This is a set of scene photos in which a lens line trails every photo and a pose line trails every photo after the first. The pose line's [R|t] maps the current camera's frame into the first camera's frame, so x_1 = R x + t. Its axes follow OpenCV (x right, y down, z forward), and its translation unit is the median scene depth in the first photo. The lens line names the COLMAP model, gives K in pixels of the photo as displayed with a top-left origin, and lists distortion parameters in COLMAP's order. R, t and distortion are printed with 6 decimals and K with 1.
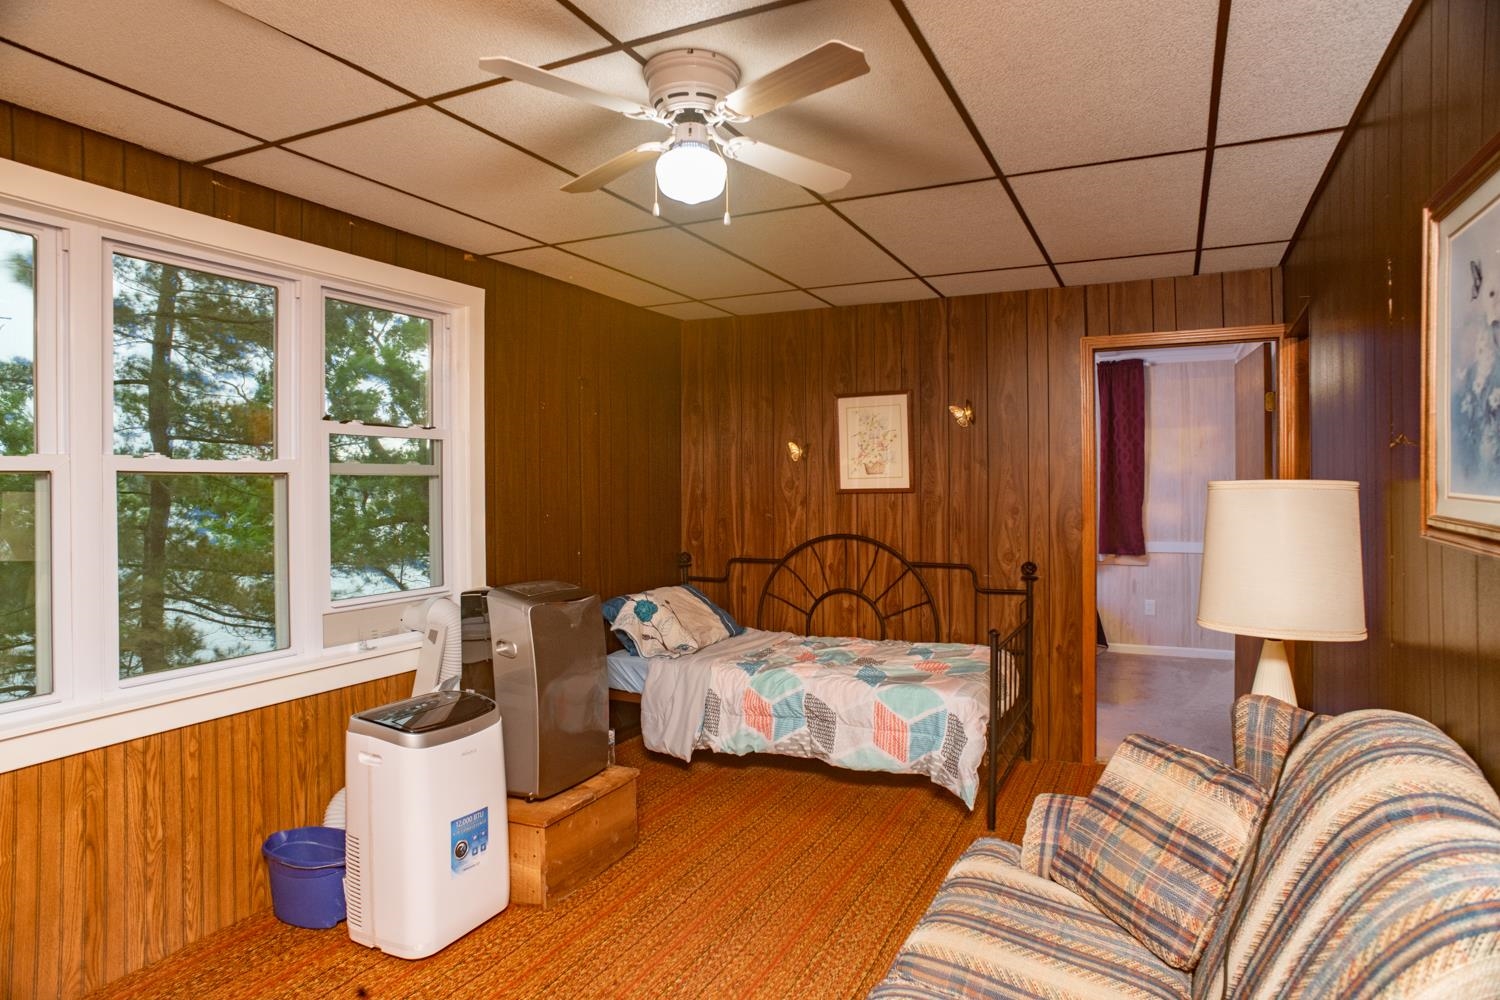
lens RADIAL K [[873.2, 0, 750.0], [0, 873.2, 500.0], [0, 0, 1]] dist [-0.068374, 0.000004]
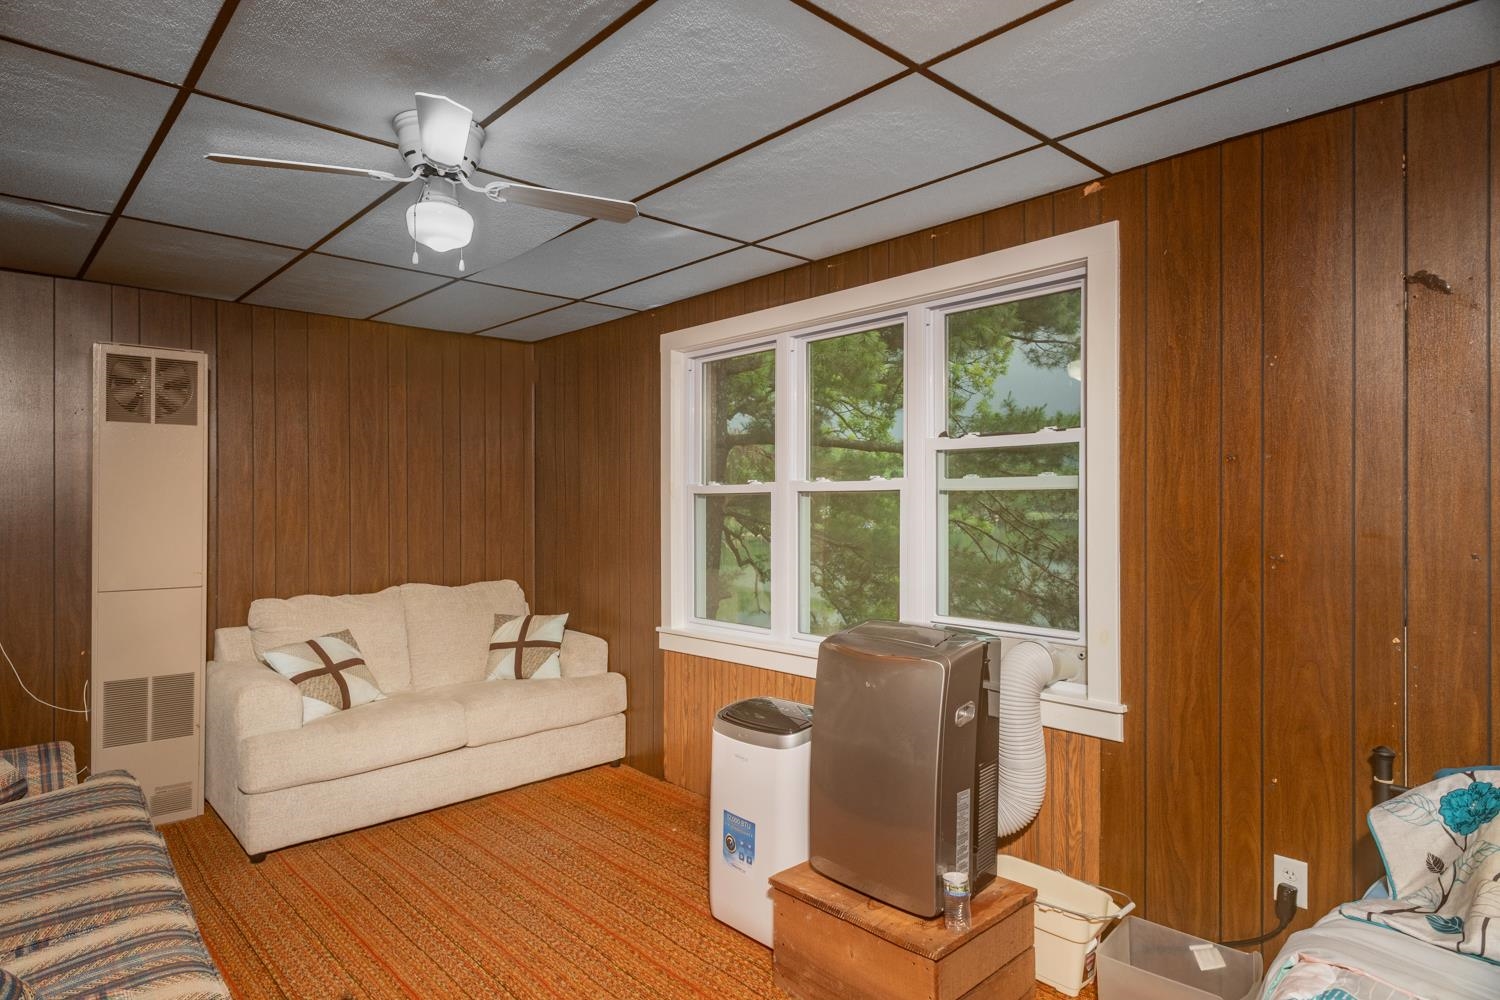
lens RADIAL K [[853.6, 0, 750.0], [0, 853.6, 500.0], [0, 0, 1]] dist [0.000635, -0.000108]
pose [[-0.371014, 0.005186, -0.928613, 0.544666], [-0.006217, 0.999948, 0.008068, -0.025090], [0.928607, 0.008766, -0.370962, 1.198576]]
